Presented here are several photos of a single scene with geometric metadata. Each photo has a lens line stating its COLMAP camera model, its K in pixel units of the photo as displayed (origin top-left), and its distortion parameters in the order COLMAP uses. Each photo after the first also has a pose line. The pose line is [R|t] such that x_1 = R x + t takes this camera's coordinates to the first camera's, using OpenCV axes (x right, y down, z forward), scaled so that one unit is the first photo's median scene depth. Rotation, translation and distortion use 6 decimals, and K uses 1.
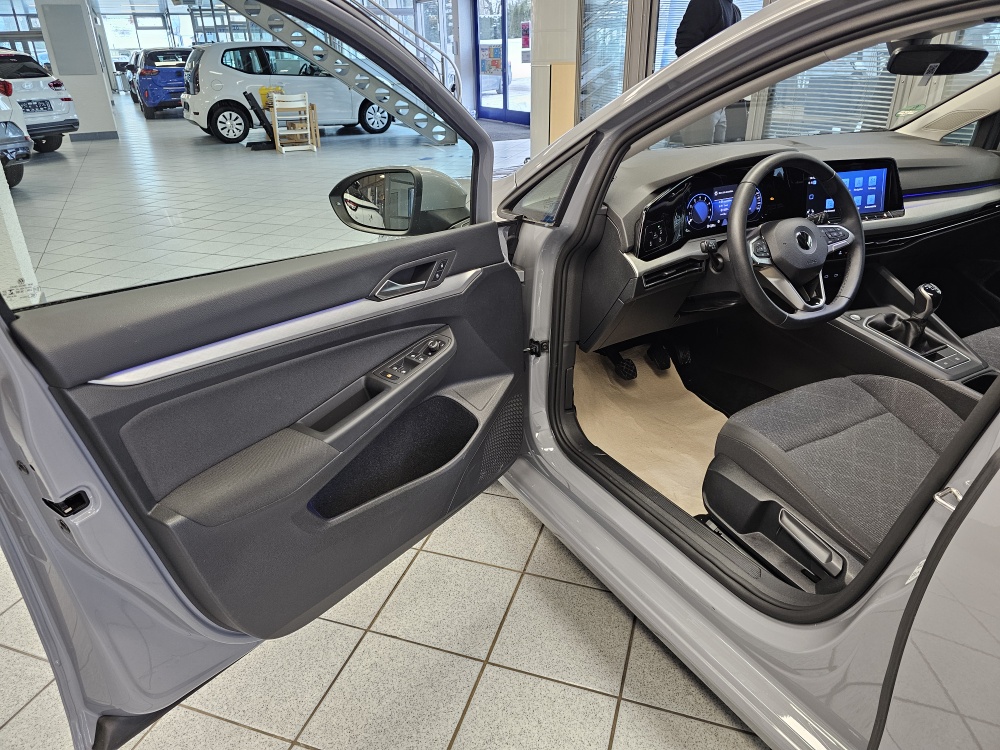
lens RADIAL K [[684.0, 0, 499.1], [0, 684.0, 370.1], [0, 0, 1]] dist [0.055811, -0.052042]
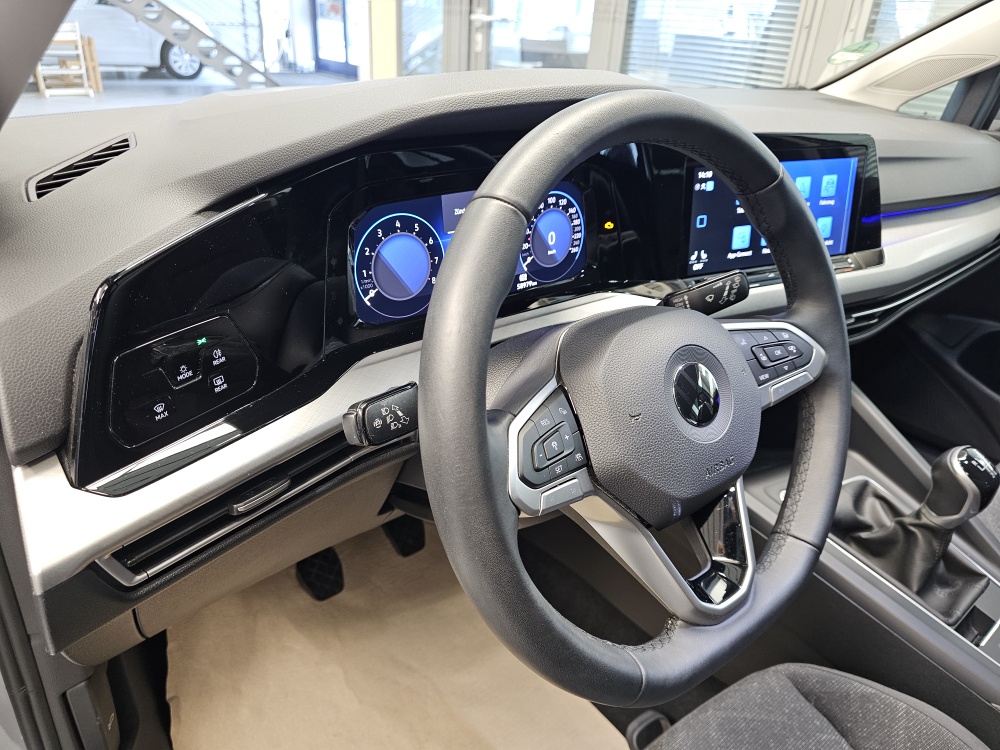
lens RADIAL K [[684.0, 0, 505.0], [0, 684.0, 370.9], [0, 0, 1]] dist [0.055811, -0.052042]
pose [[0.982474, -0.016241, 0.185691, 0.204476], [0.008156, 0.998989, 0.044219, -0.142232], [-0.186221, -0.041930, 0.981613, 0.485811]]
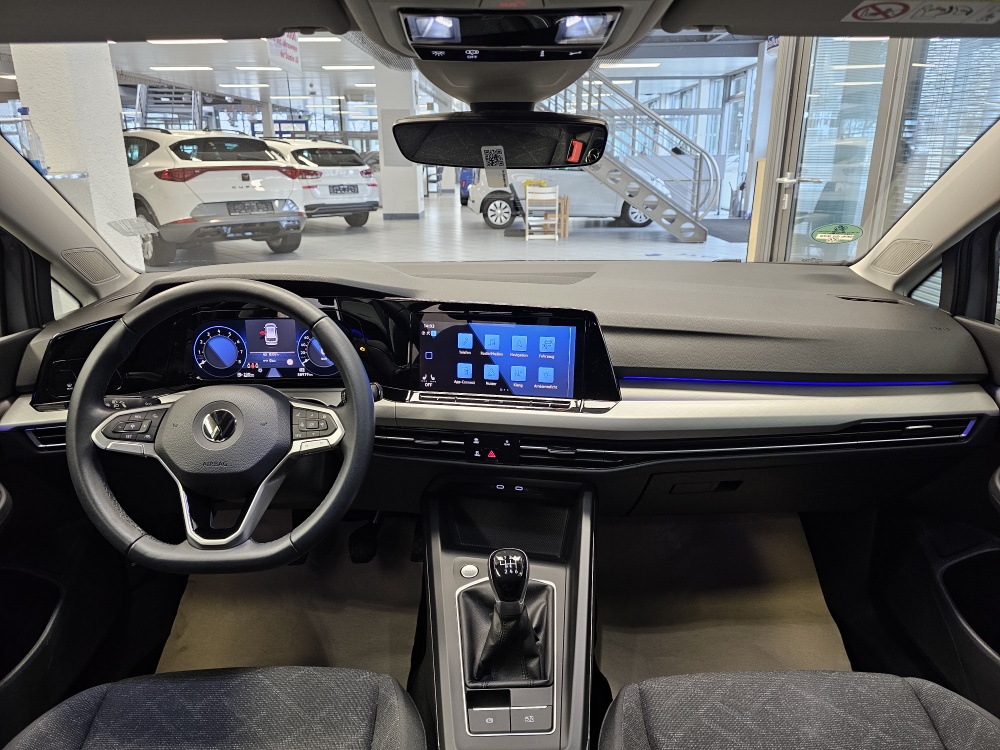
lens RADIAL K [[684.0, 0, 501.1], [0, 684.0, 369.5], [0, 0, 1]] dist [0.055811, -0.052042]
pose [[0.881511, 0.154206, -0.446273, 0.614236], [-0.208515, 0.975145, -0.074920, -0.161549], [0.423628, 0.159097, 0.891755, 0.381456]]
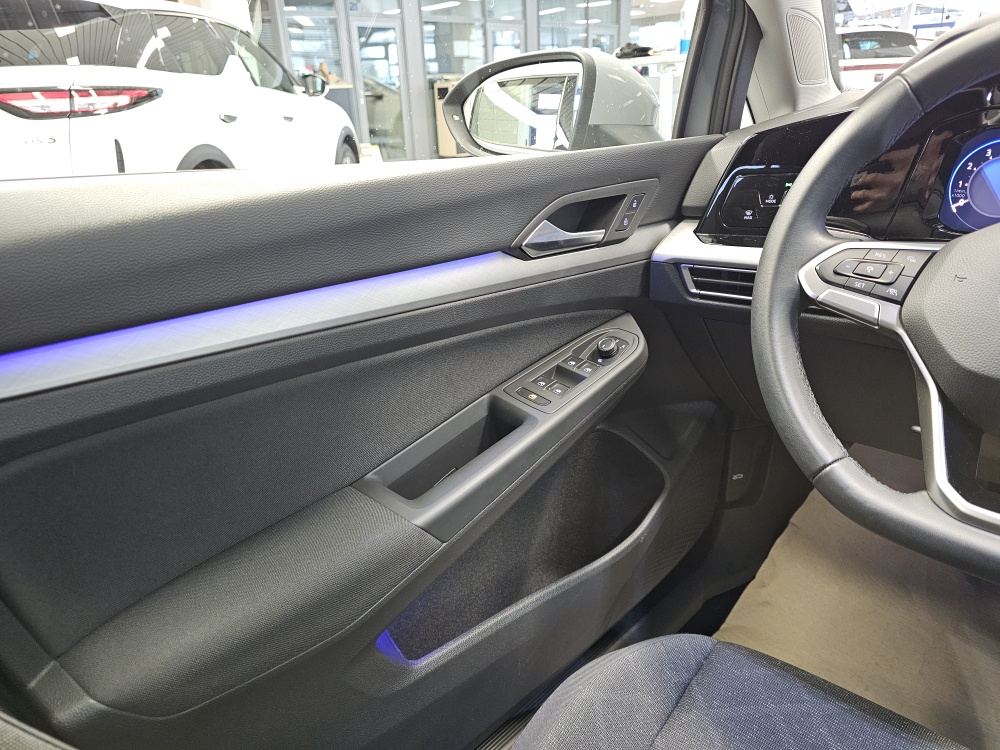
lens RADIAL K [[684.0, 0, 501.3], [0, 684.0, 370.1], [0, 0, 1]] dist [0.055811, -0.052042]
pose [[0.295585, 0.367104, -0.881966, 0.429811], [-0.378259, 0.892740, 0.244818, -0.094590], [0.877240, 0.261247, 0.402740, 0.463060]]
